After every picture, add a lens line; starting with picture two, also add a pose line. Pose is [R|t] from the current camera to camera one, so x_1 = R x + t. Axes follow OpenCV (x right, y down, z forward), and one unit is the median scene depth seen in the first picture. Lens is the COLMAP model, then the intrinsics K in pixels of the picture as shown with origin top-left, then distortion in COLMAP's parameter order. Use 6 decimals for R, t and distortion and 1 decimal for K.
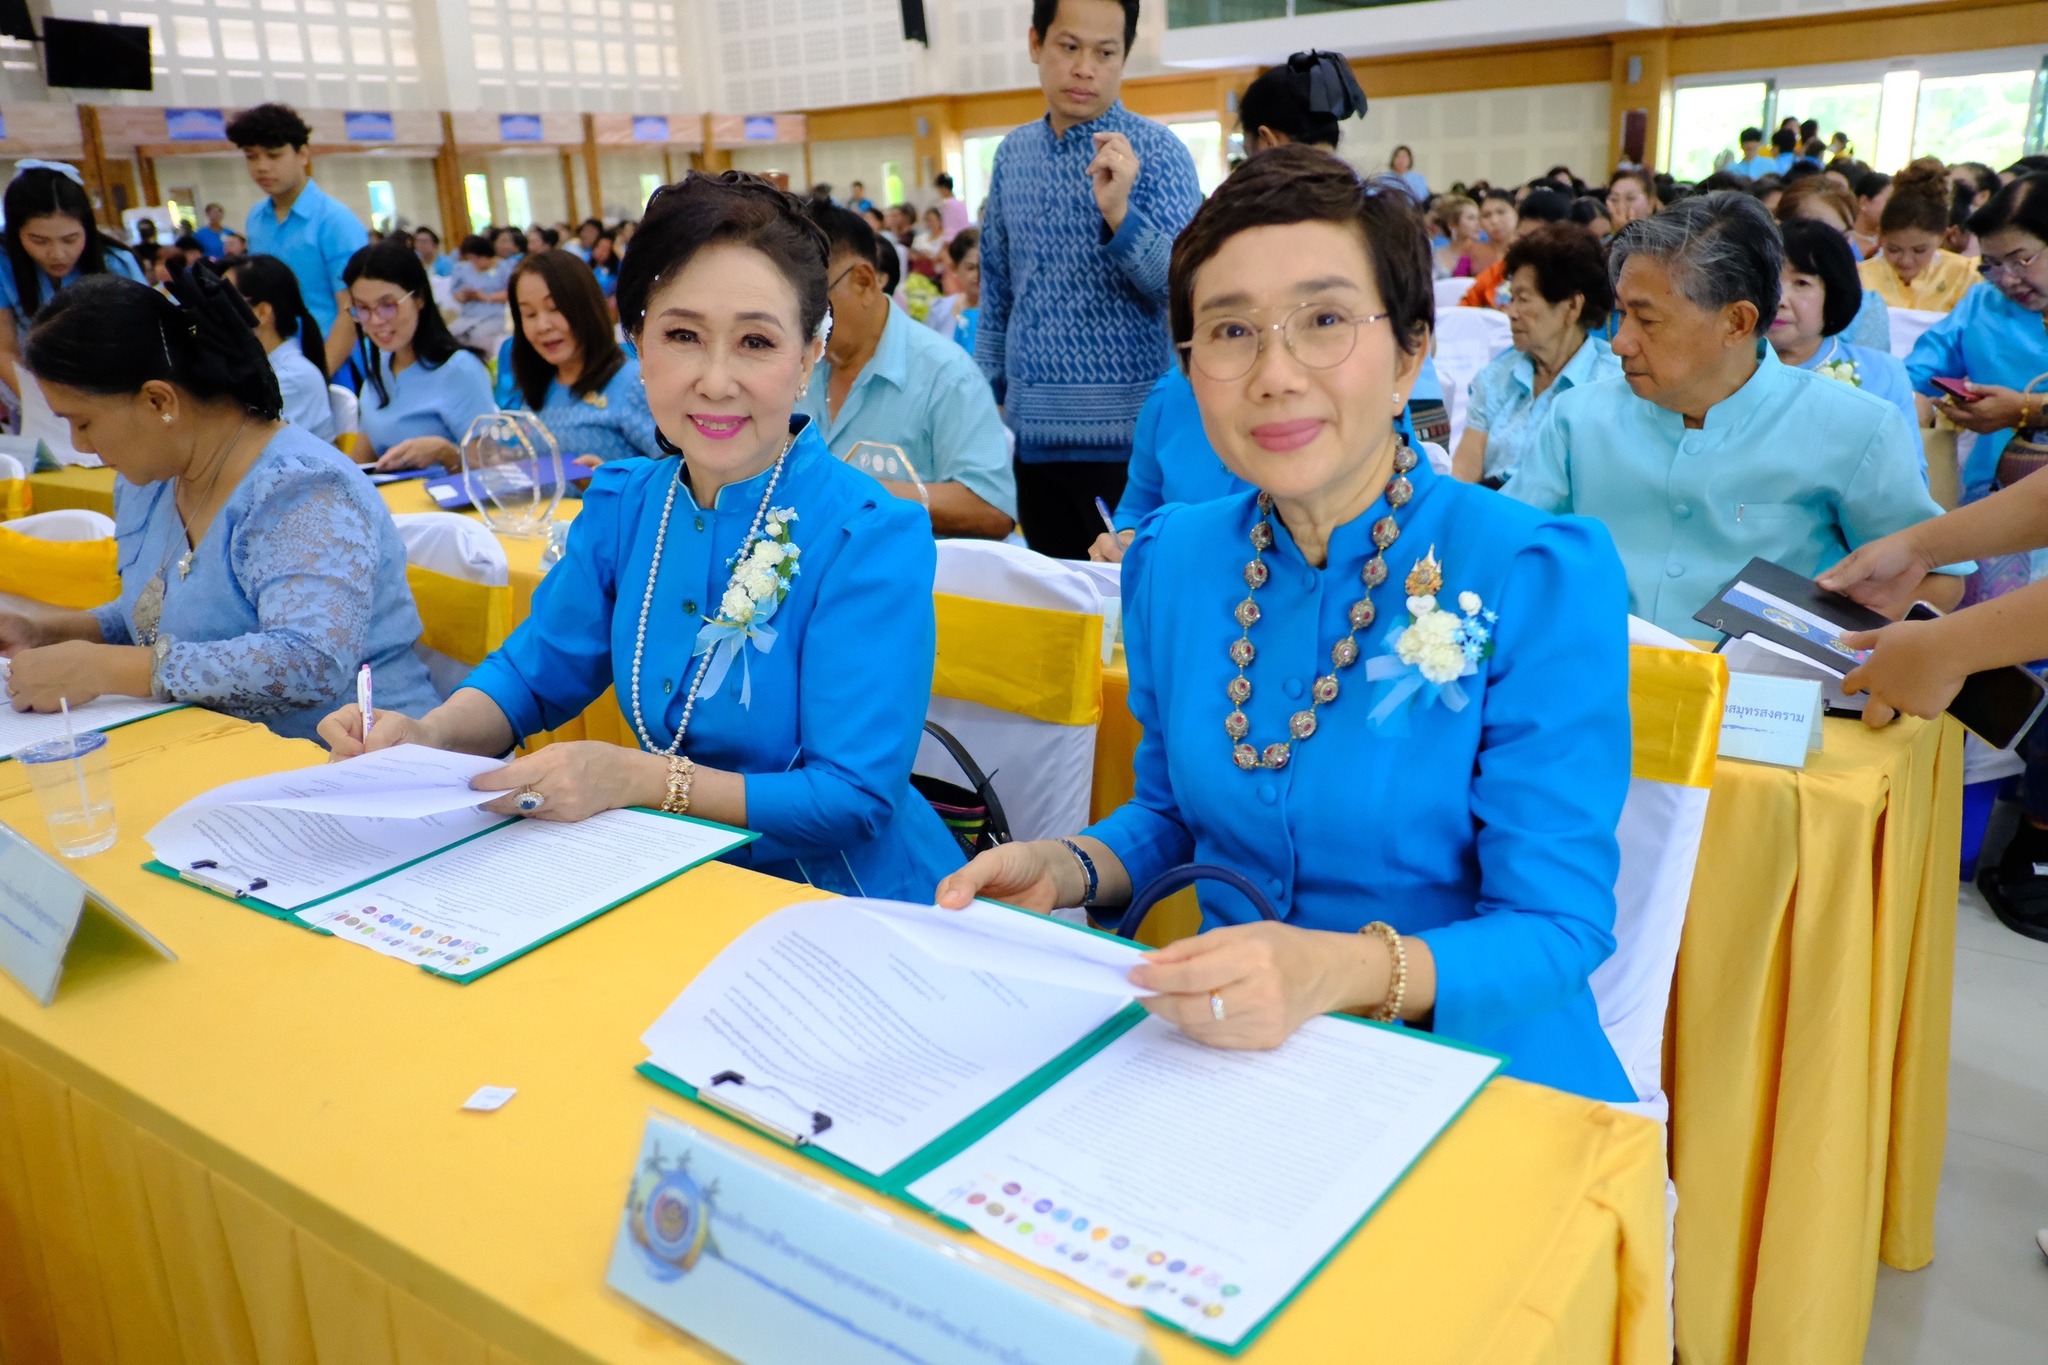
lens RADIAL K [[1618.6, 0, 1020.8], [0, 1618.6, 689.4], [0, 0, 1]] dist [-0.019377, 0.025230]
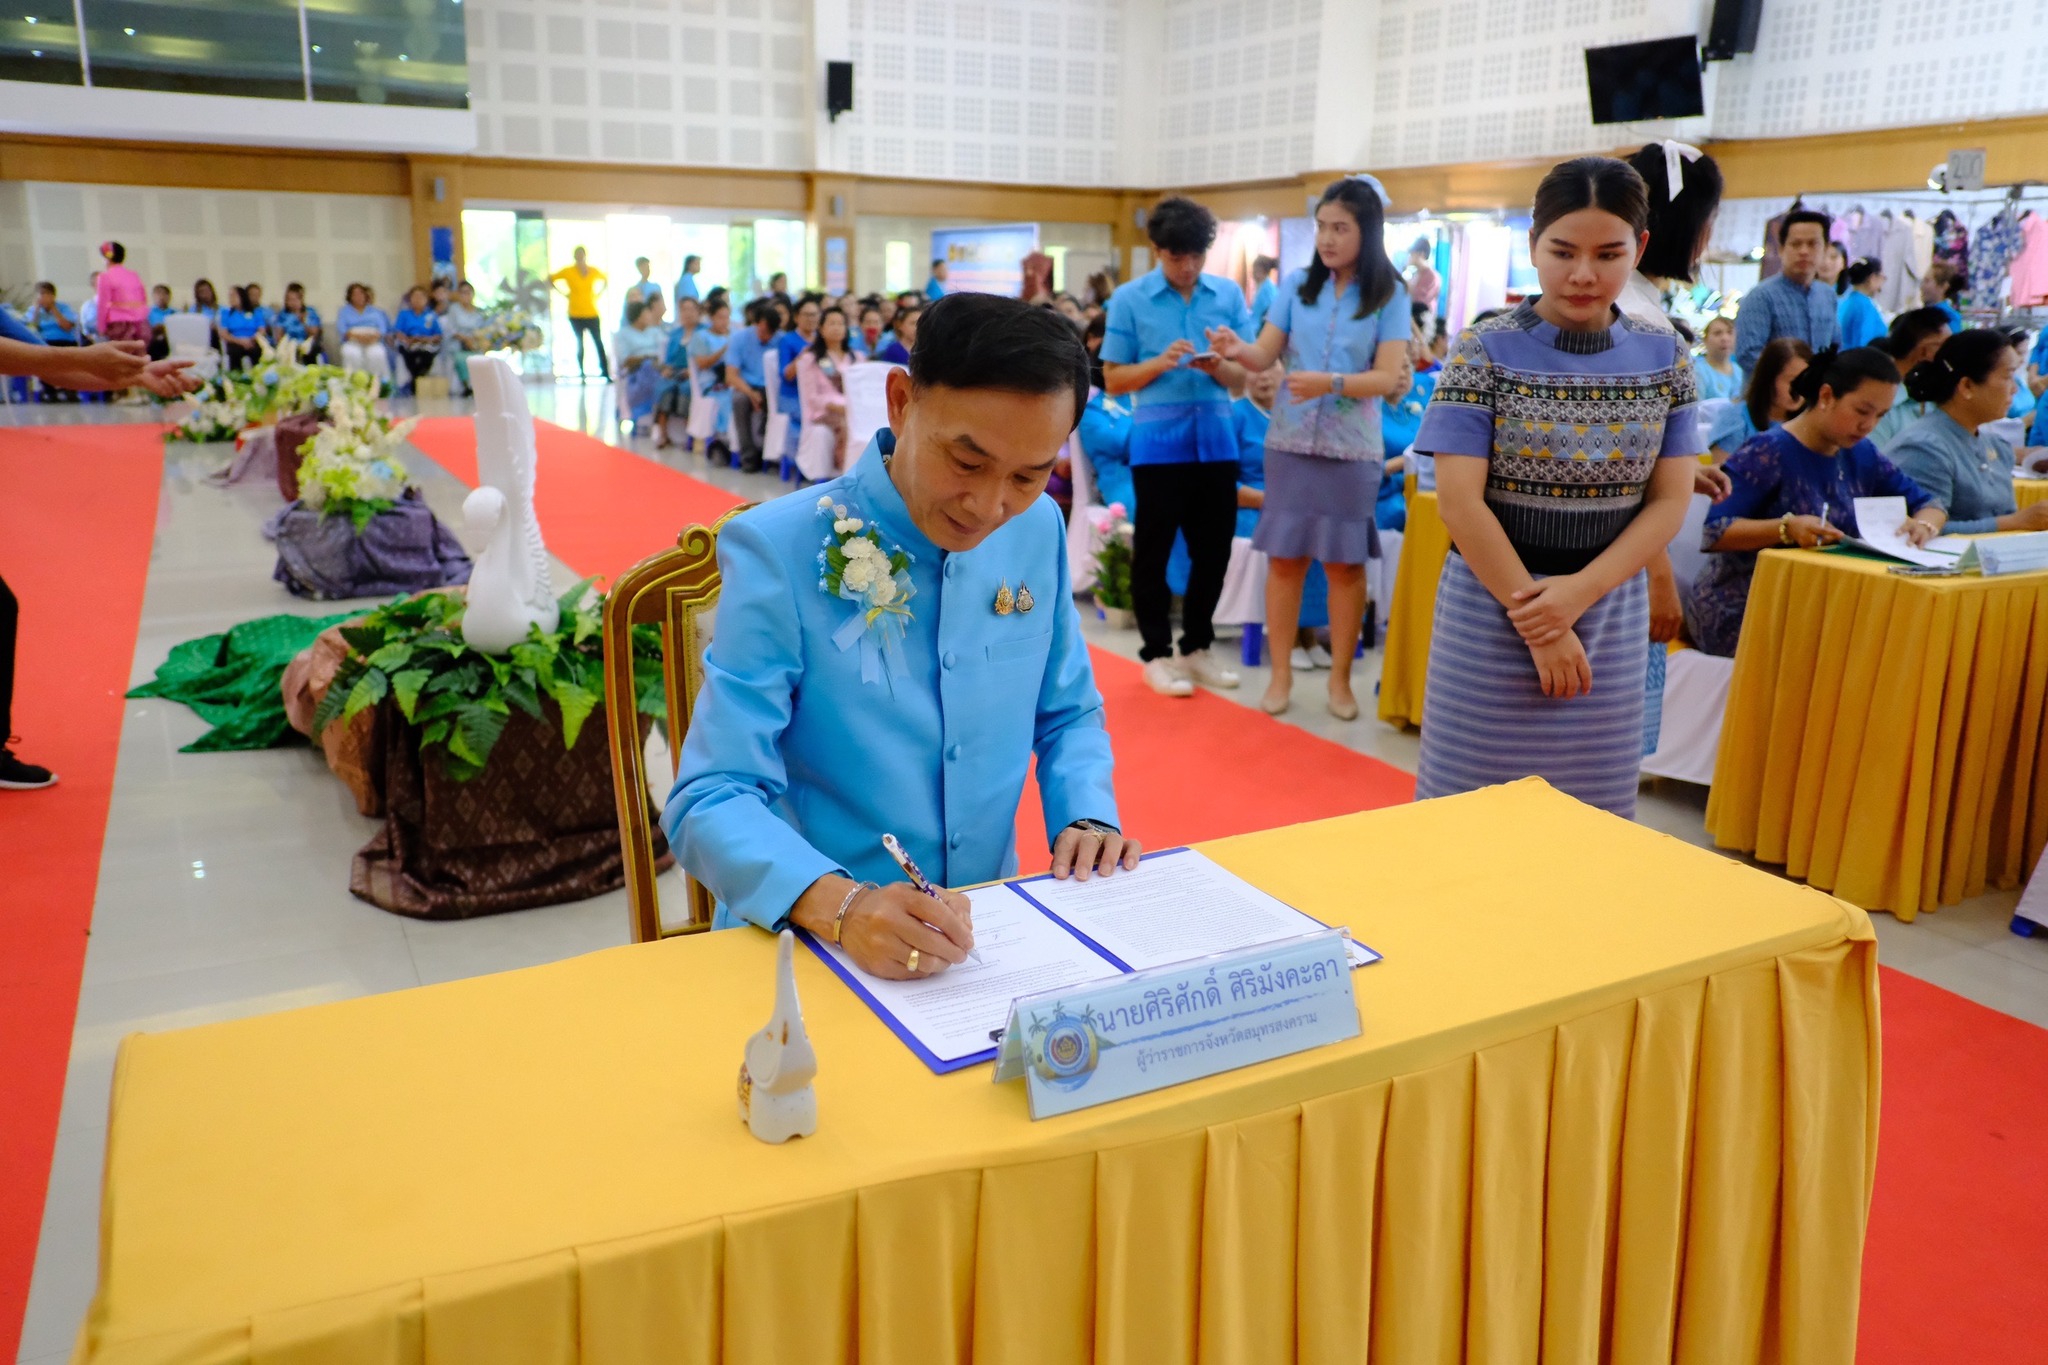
lens RADIAL K [[1618.6, 0, 1024.1], [0, 1618.6, 698.6], [0, 0, 1]] dist [-0.019377, 0.025230]
pose [[0.435190, -0.157449, 0.886465, -0.378156], [0.232142, 0.970922, 0.058485, -0.010879], [-0.869897, 0.180333, 0.459086, 0.157118]]
